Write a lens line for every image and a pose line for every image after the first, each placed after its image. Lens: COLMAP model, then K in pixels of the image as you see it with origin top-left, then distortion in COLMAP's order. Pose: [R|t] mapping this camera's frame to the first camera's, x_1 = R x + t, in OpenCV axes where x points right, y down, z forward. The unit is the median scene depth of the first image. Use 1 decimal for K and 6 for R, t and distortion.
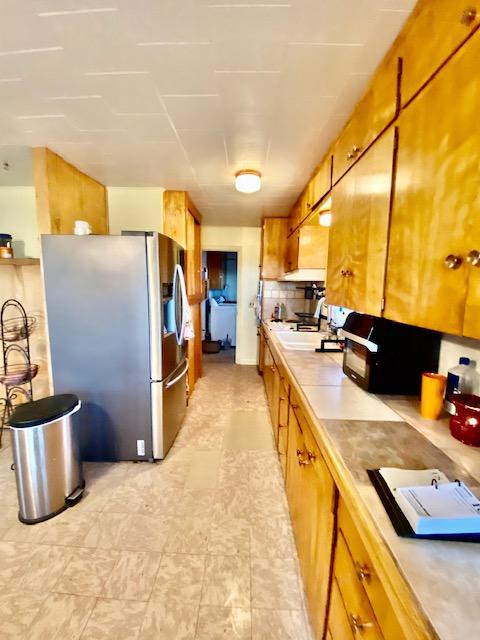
lens RADIAL K [[260.2, 0, 239.5], [0, 260.2, 318.7], [0, 0, 1]] dist [0.017491, -0.018728]
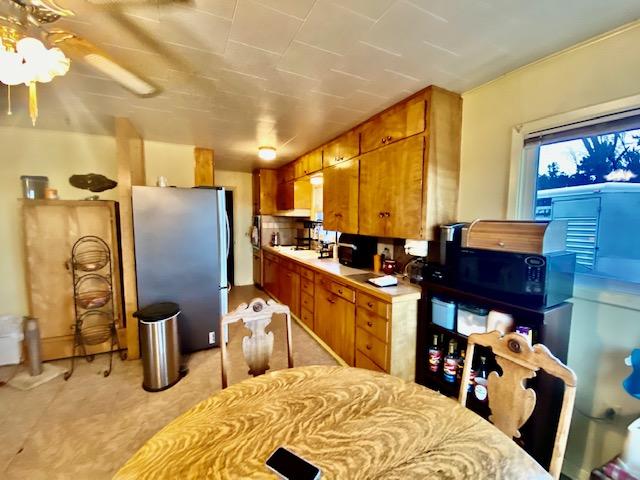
lens RADIAL K [[260.2, 0, 320.0], [0, 260.2, 238.3], [0, 0, 1]] dist [0.017491, -0.018728]
pose [[0.885221, -0.046369, 0.462854, -0.534513], [0.066237, 0.997445, -0.026755, 0.043639], [-0.460431, 0.054342, 0.886031, -0.586518]]
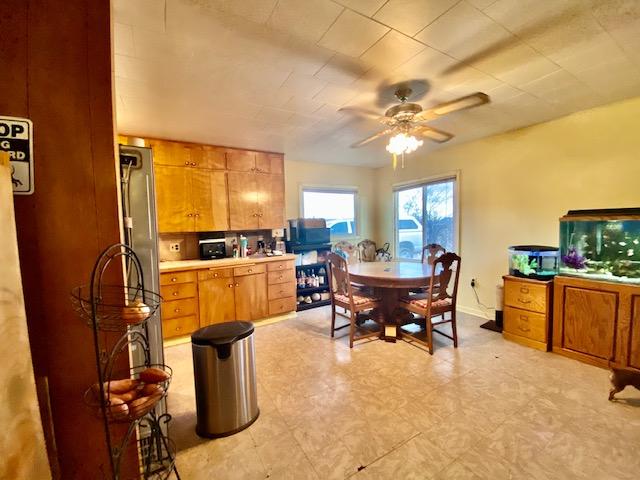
lens RADIAL K [[260.2, 0, 320.0], [0, 260.2, 238.3], [0, 0, 1]] dist [0.017491, -0.018728]
pose [[-0.525922, -0.046939, 0.849237, -1.631883], [0.122846, 0.983814, 0.130454, -0.110909], [-0.841615, 0.172934, -0.511643, 1.019781]]
